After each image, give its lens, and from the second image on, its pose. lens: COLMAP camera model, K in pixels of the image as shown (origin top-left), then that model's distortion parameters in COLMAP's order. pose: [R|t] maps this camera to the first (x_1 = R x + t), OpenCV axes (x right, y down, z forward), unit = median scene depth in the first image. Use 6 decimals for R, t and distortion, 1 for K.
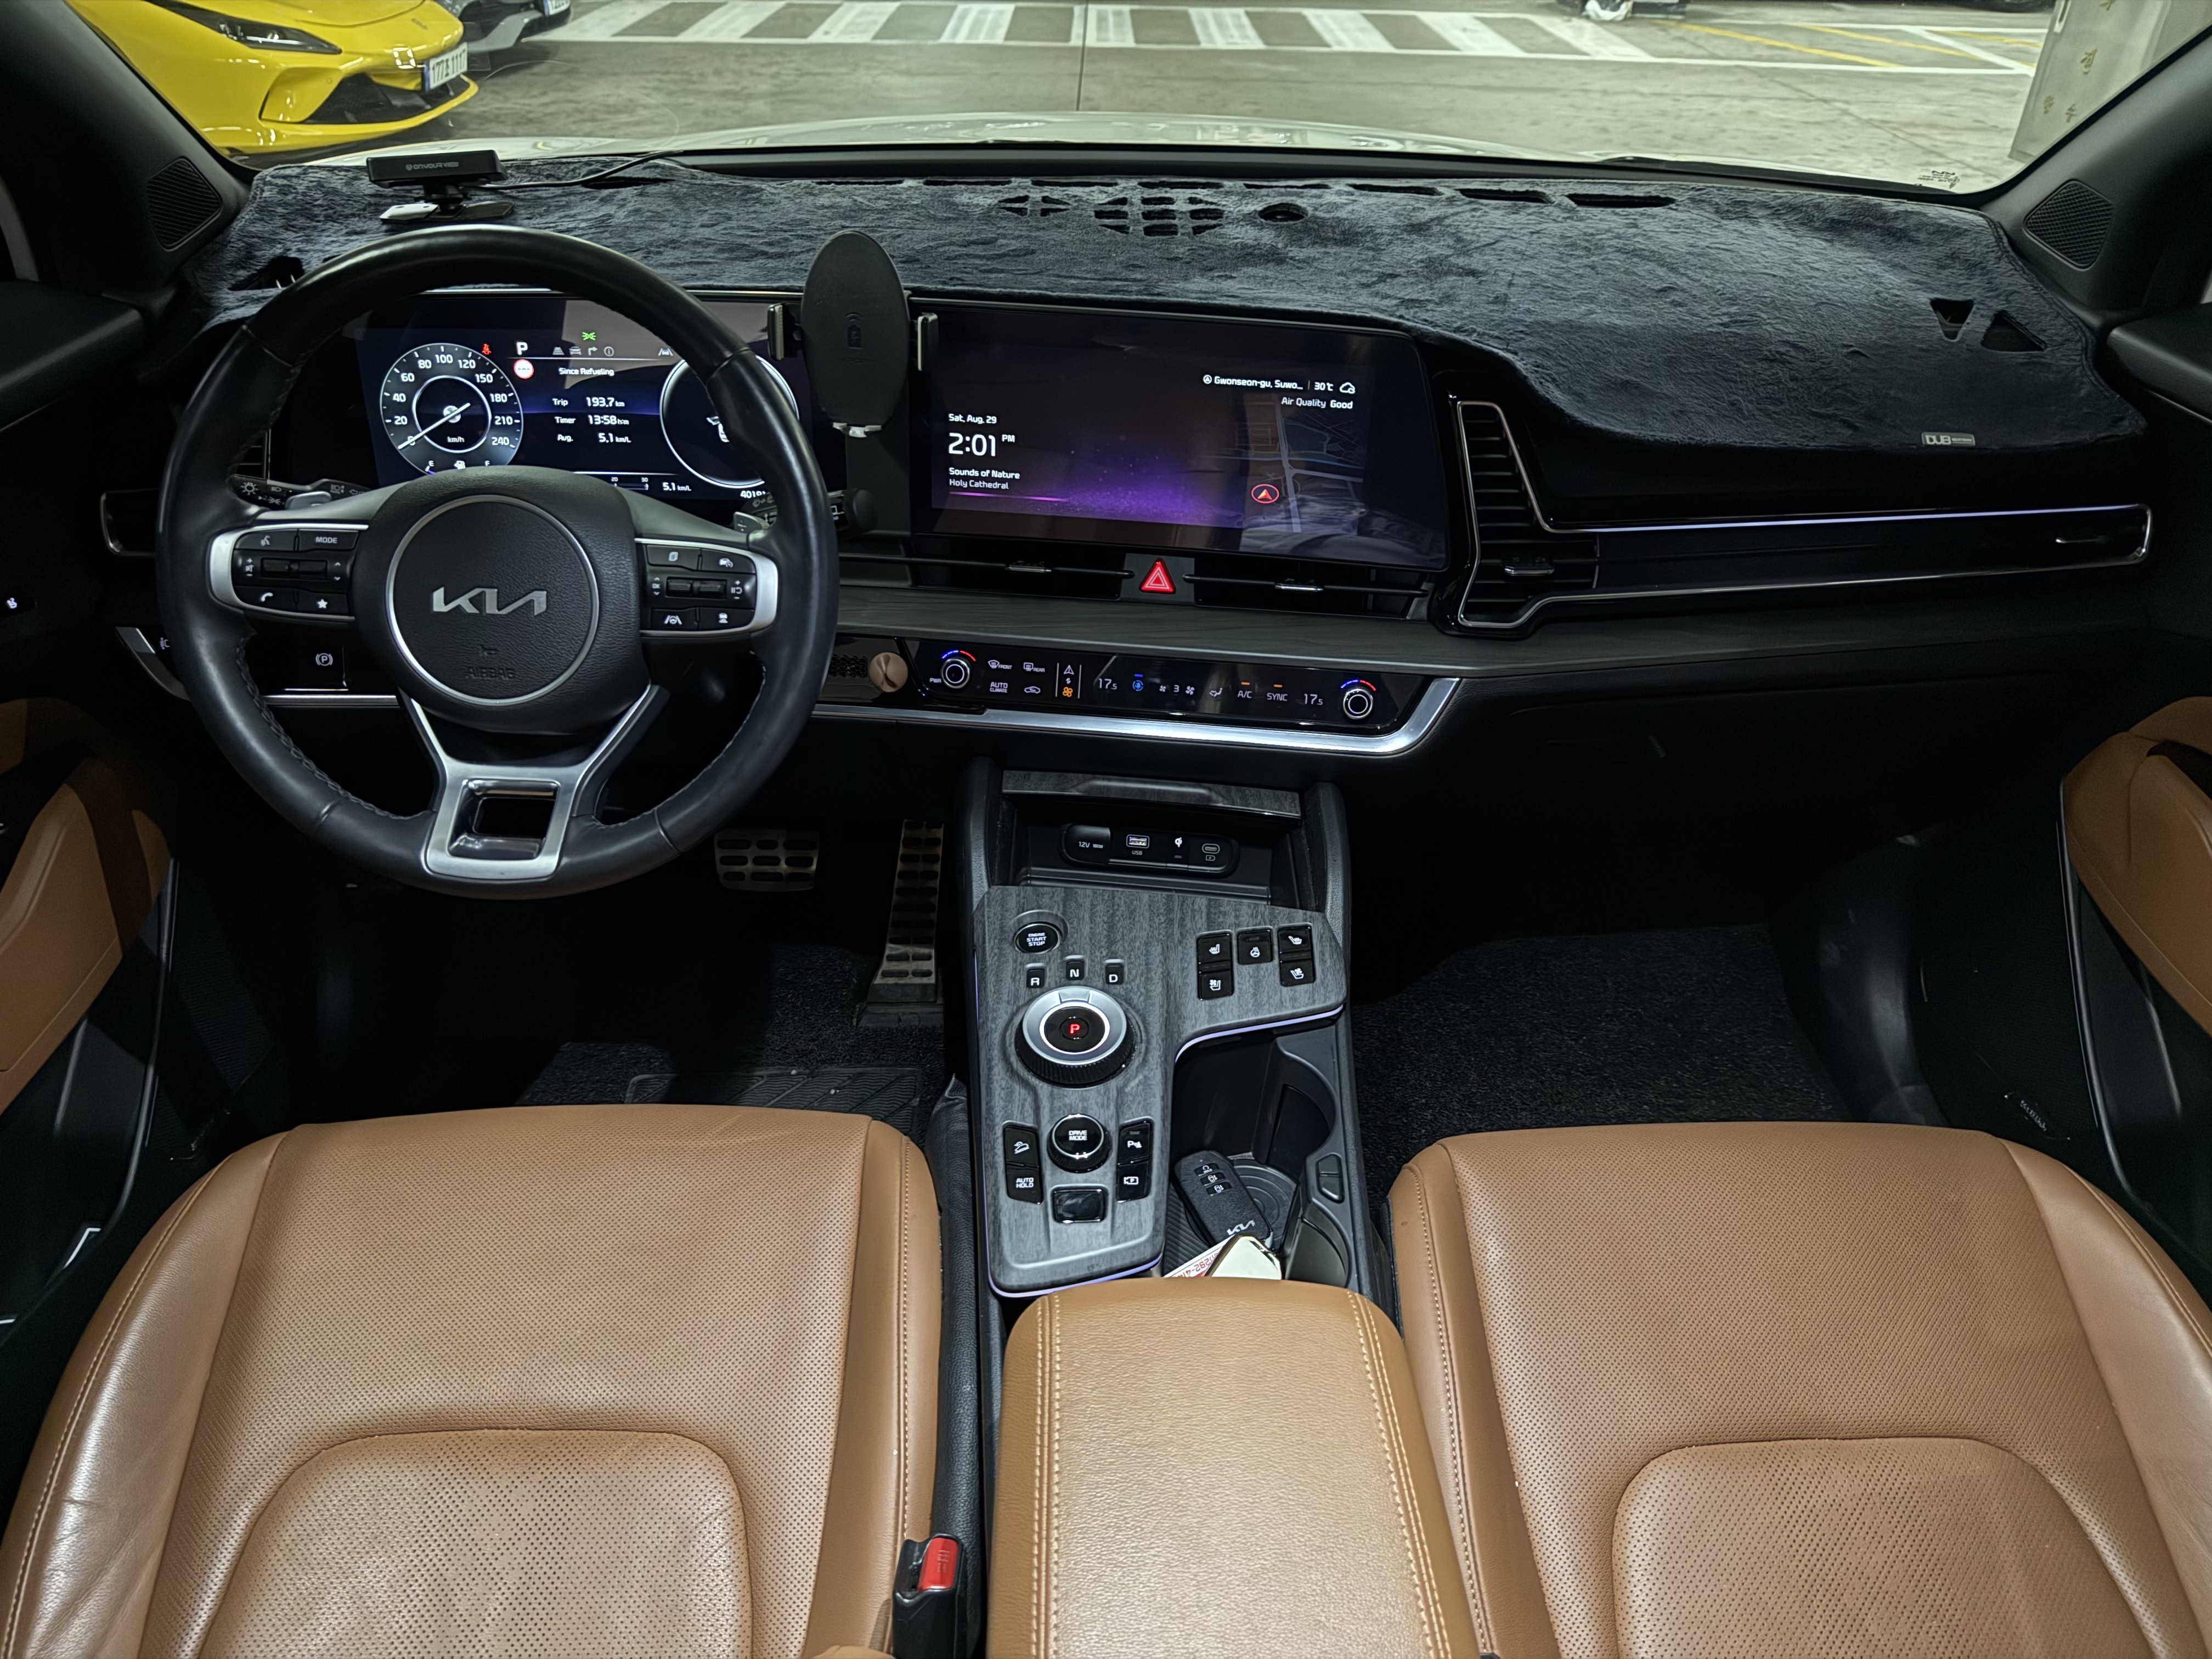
lens RADIAL K [[1547.0, 0, 1100.3], [0, 1547.0, 835.9], [0, 0, 1]] dist [0.142945, -0.229423]
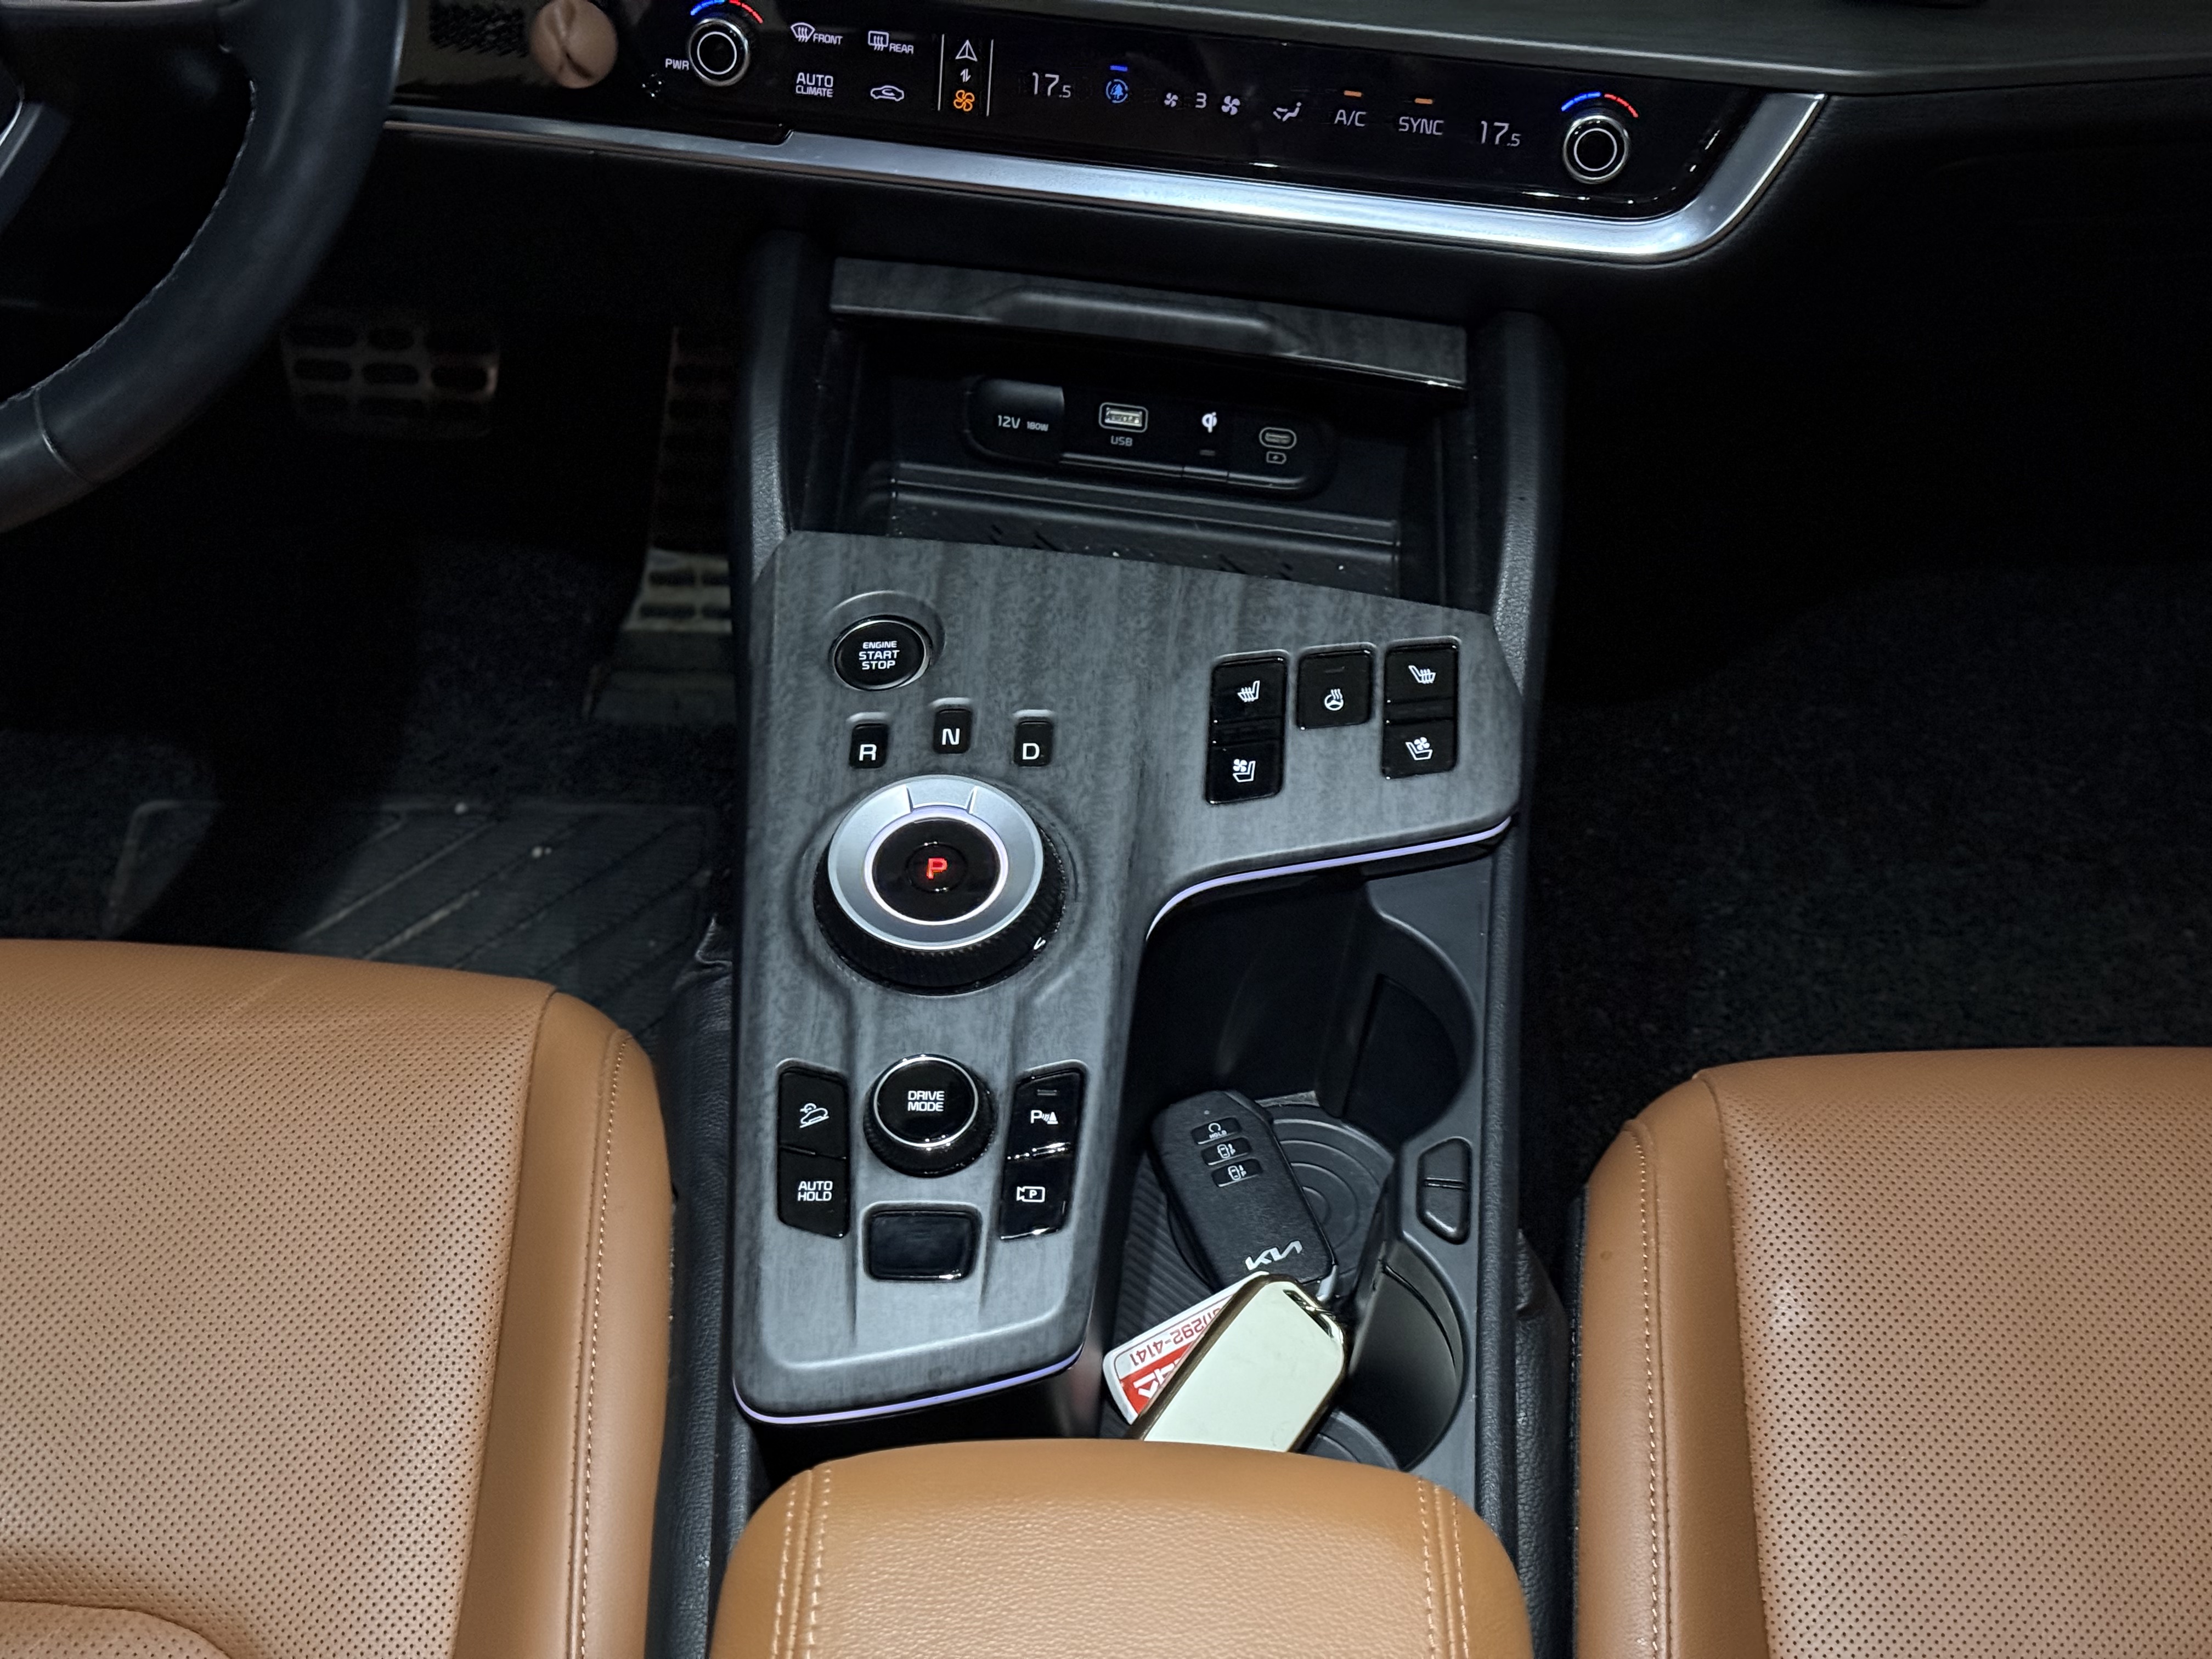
lens RADIAL K [[3089.0, 0, 1089.2], [0, 3089.0, 846.0], [0, 0, 1]] dist [0.188050, -0.351833]
pose [[0.998702, 0.032281, -0.039406, 0.061553], [-0.022828, 0.975162, 0.220312, -0.085675], [0.045539, -0.219126, 0.974633, 0.059903]]
